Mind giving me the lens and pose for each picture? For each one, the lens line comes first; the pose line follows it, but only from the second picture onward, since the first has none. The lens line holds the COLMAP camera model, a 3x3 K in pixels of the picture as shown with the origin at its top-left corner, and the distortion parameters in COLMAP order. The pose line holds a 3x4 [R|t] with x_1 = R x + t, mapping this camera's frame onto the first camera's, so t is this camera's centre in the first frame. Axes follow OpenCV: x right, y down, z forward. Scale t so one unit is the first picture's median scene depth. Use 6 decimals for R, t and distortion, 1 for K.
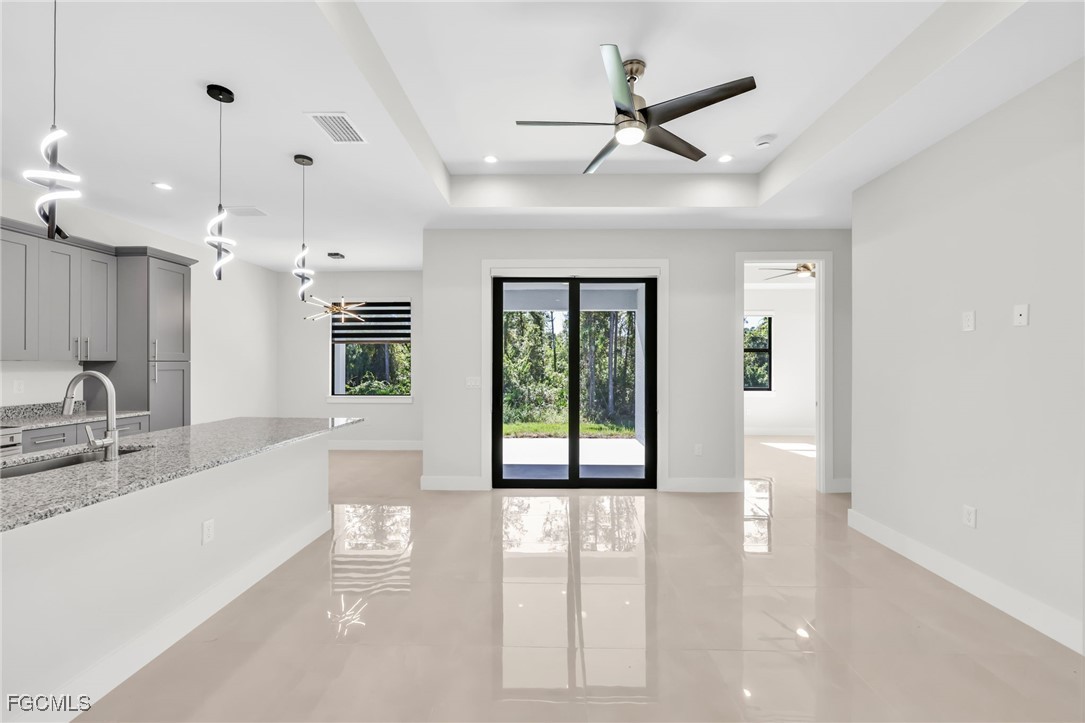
lens RADIAL K [[432.6, 0, 542.5], [0, 432.6, 361.5], [0, 0, 1]] dist [-0.001750, -0.000479]
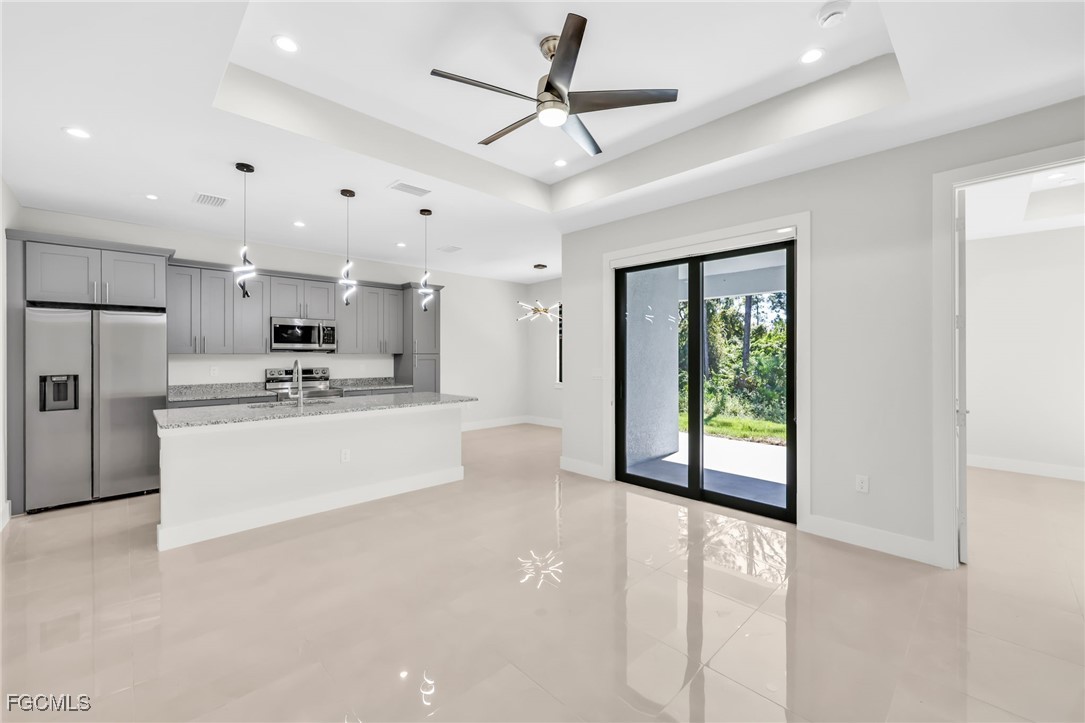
lens RADIAL K [[437.1, 0, 544.9], [0, 437.1, 352.8], [0, 0, 1]] dist [-0.001324, -0.000068]
pose [[0.710654, -0.004211, -0.703529, 0.485166], [0.003634, 0.999991, -0.002315, 0.000189], [0.703532, -0.000912, 0.710663, 0.169514]]
